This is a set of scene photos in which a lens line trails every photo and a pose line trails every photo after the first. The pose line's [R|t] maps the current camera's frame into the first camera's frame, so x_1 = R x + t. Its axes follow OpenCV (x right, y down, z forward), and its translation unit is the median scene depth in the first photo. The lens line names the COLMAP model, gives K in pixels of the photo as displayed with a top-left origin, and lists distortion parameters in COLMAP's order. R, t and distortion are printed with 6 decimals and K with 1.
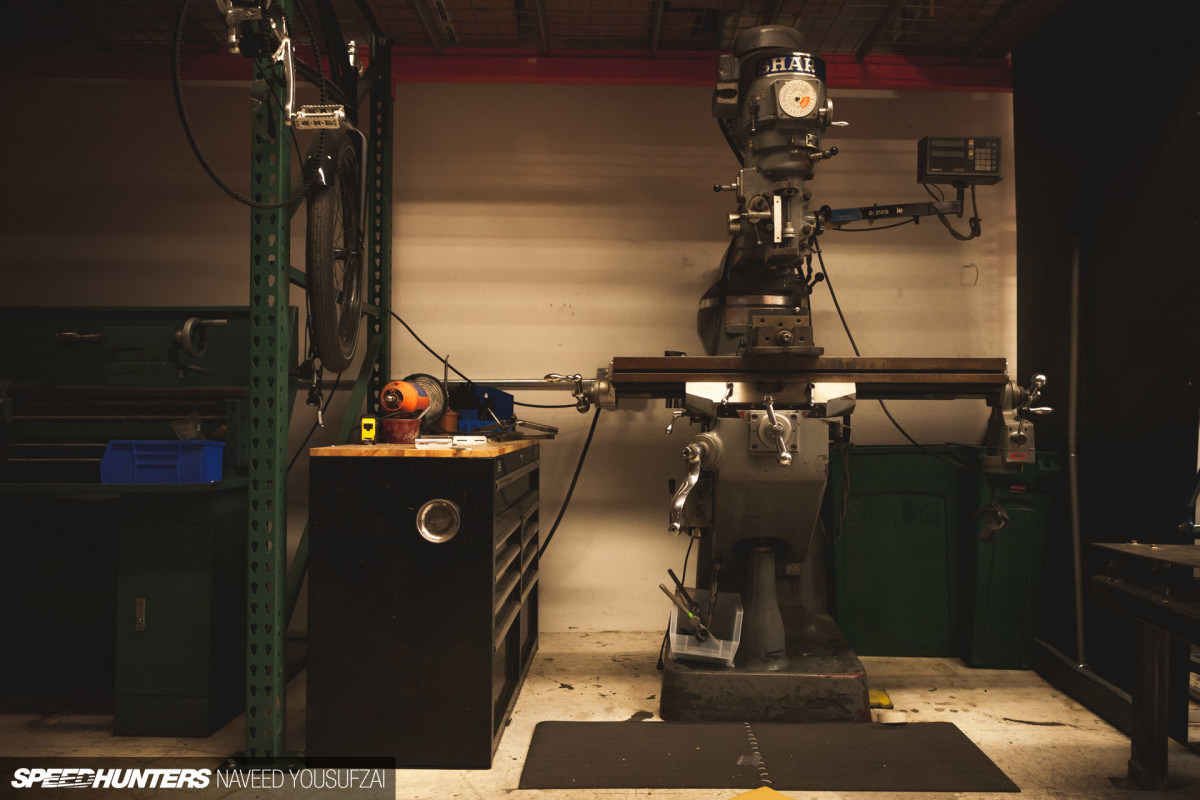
lens RADIAL K [[895.7, 0, 600.9], [0, 895.7, 392.0], [0, 0, 1]] dist [-0.029310, 0.012143]
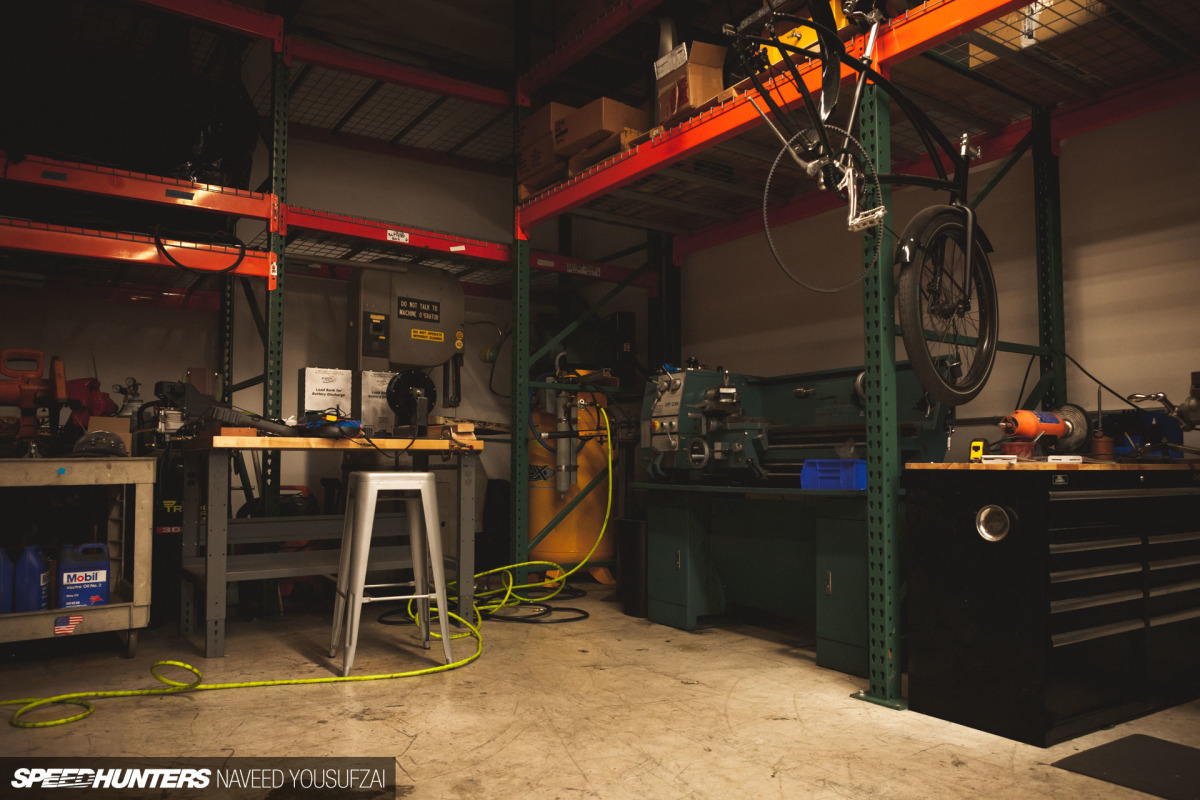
lens RADIAL K [[837.4, 0, 599.8], [0, 837.4, 407.1], [0, 0, 1]] dist [-0.019030, 0.000249]
pose [[0.539461, -0.057769, -0.840027, 0.440178], [0.017753, 0.998202, -0.057246, 0.041130], [0.841824, 0.015968, 0.539517, -0.038452]]
